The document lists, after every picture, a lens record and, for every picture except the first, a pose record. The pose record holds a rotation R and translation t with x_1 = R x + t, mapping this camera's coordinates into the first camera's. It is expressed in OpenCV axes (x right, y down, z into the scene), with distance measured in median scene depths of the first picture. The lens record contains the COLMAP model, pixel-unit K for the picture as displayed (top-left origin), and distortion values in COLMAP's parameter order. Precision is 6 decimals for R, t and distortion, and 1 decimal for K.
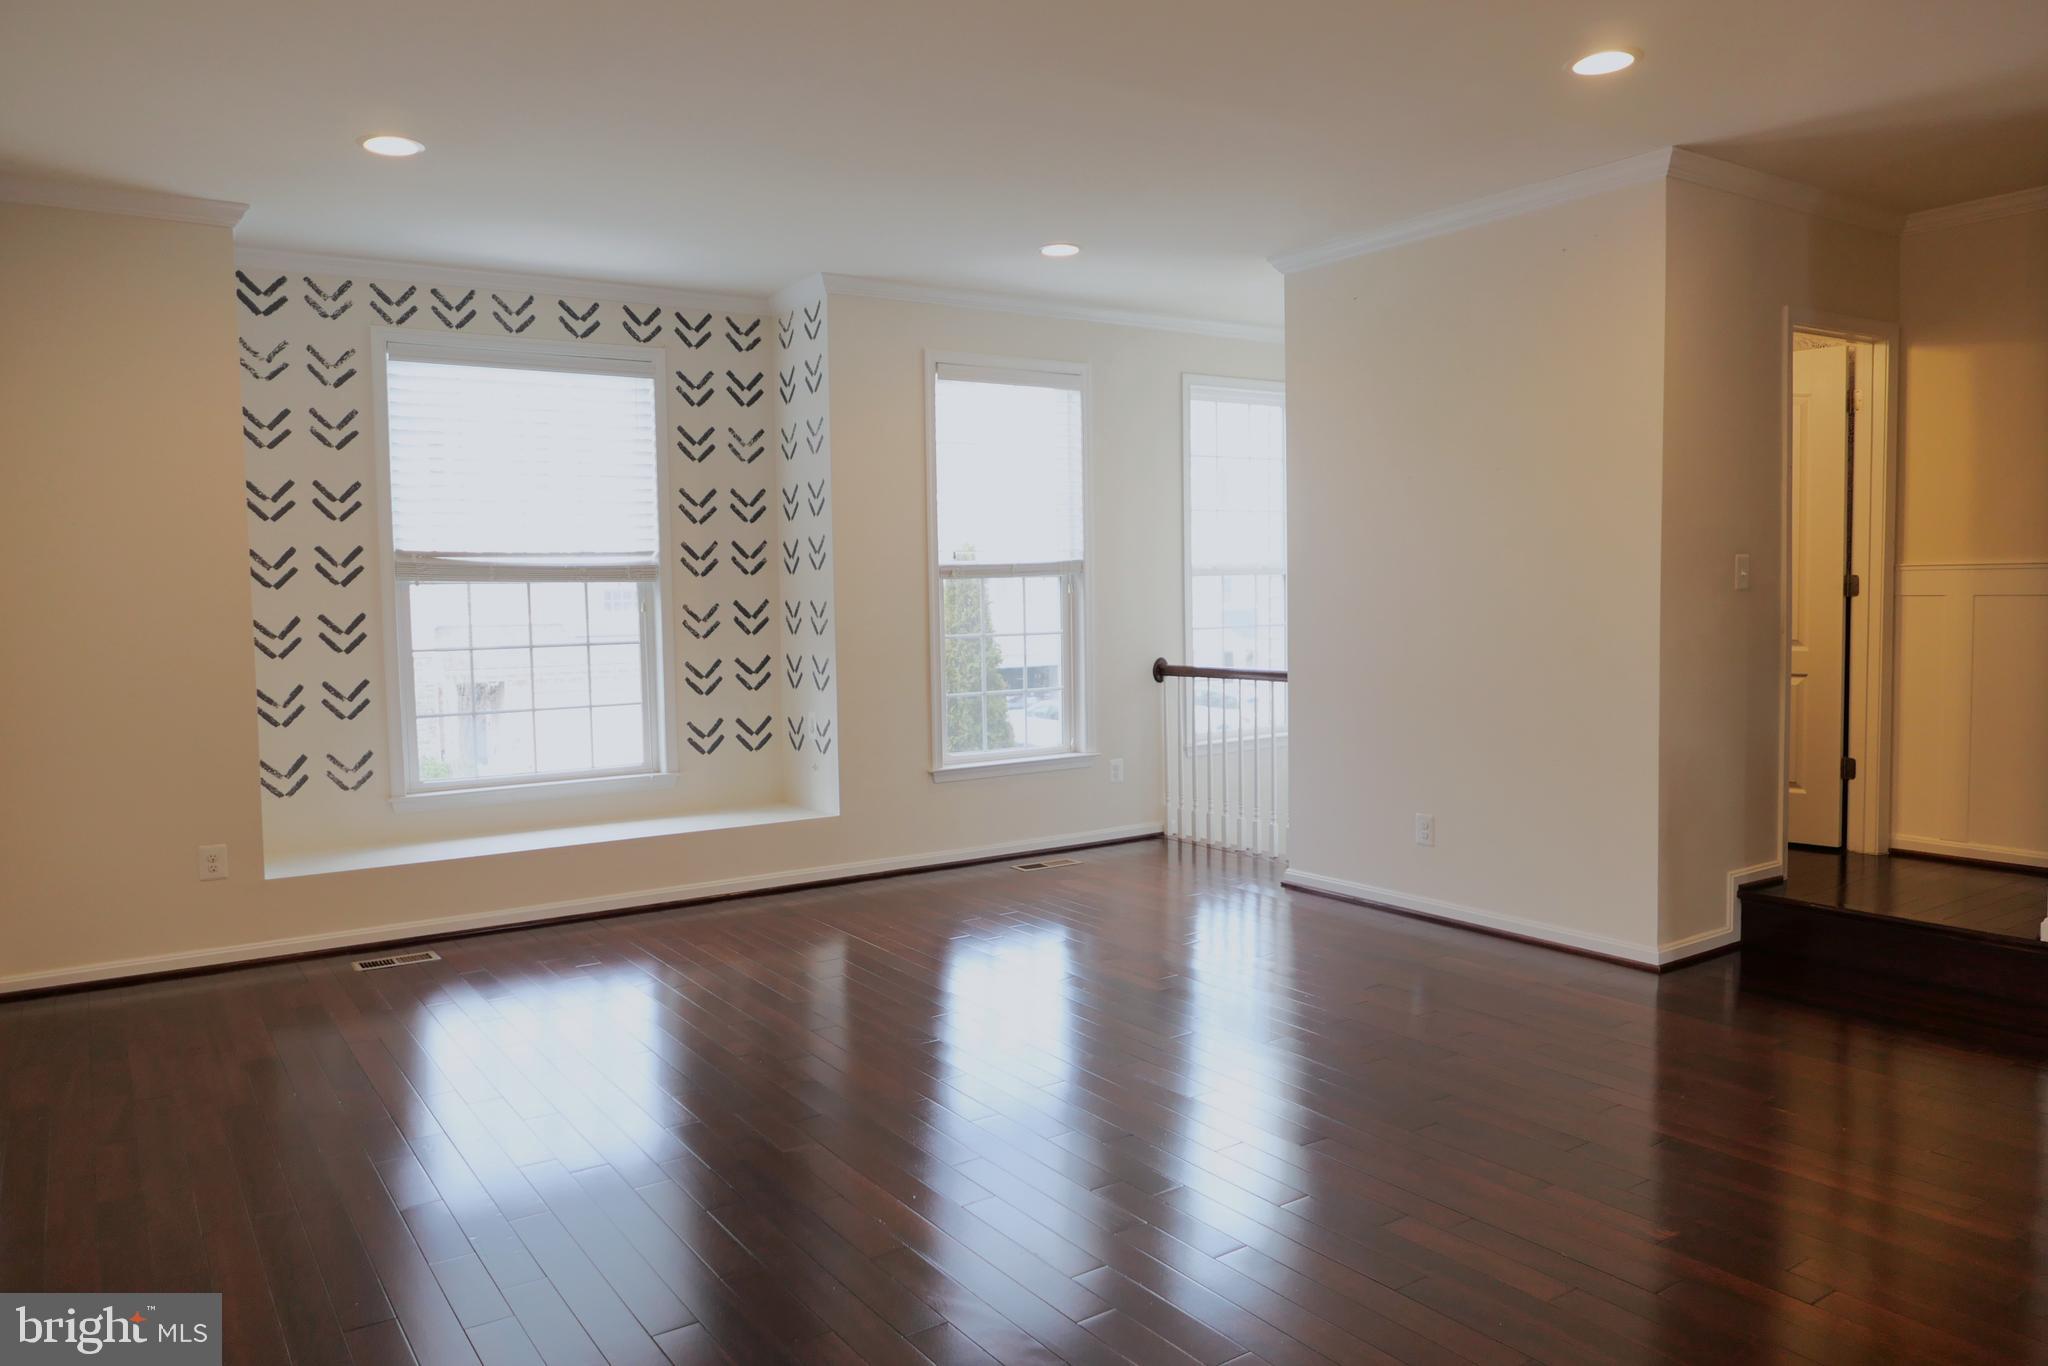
lens RADIAL K [[1404.6, 0, 1016.3], [0, 1404.6, 678.9], [0, 0, 1]] dist [-0.039765, 0.018371]
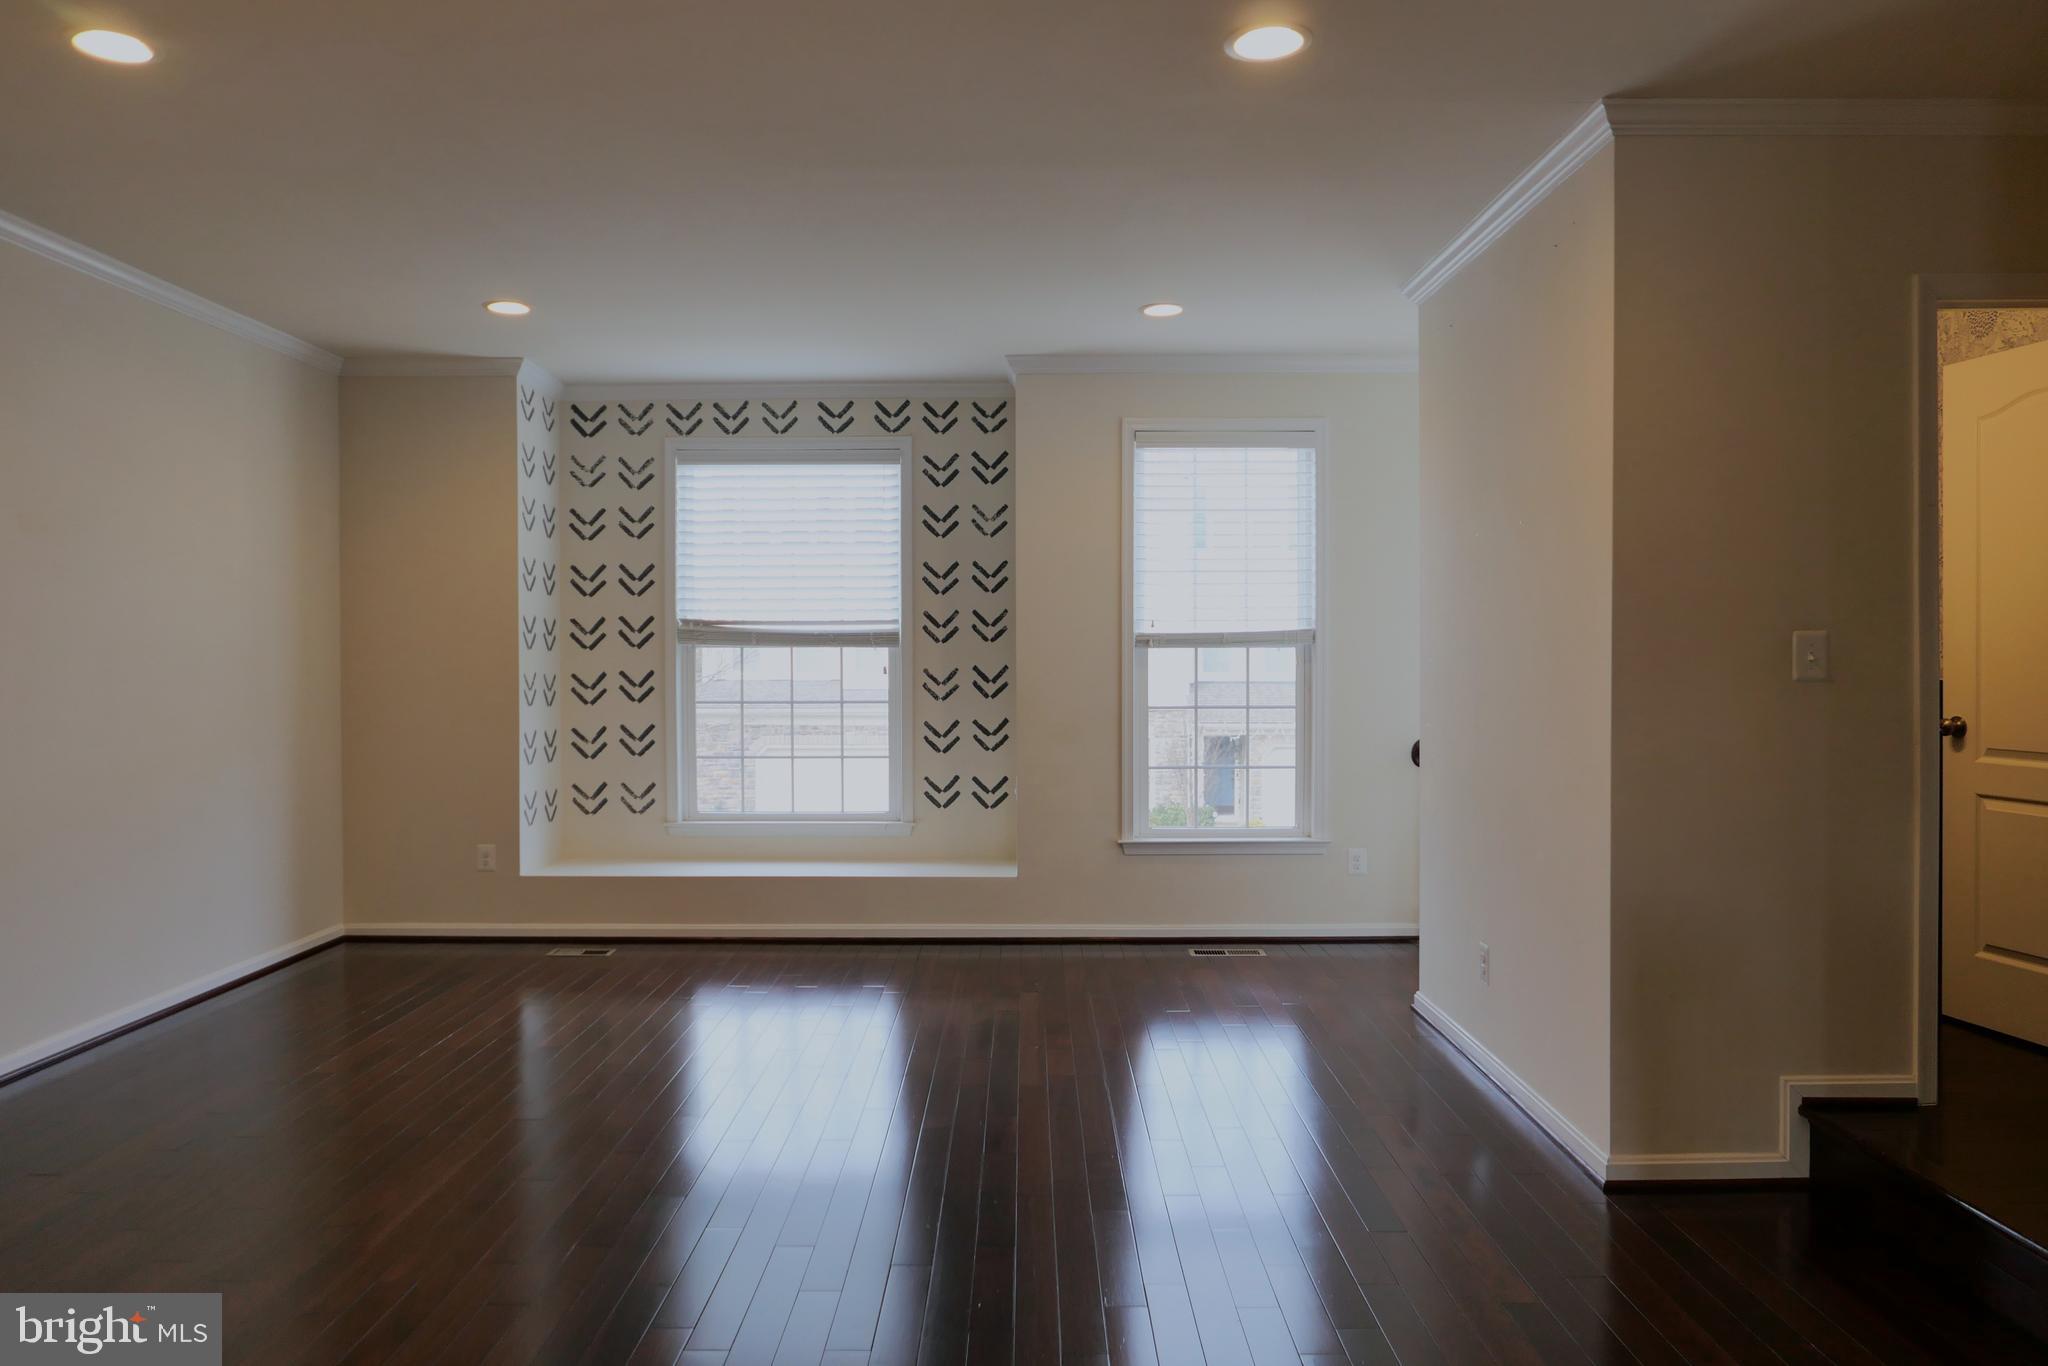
lens RADIAL K [[1404.6, 0, 1017.7], [0, 1404.6, 680.6], [0, 0, 1]] dist [-0.039765, 0.018371]
pose [[0.827388, 0.025245, -0.561063, 0.469167], [-0.047144, 0.998585, -0.024591, -0.021862], [0.559648, 0.046797, 0.827408, 0.148615]]
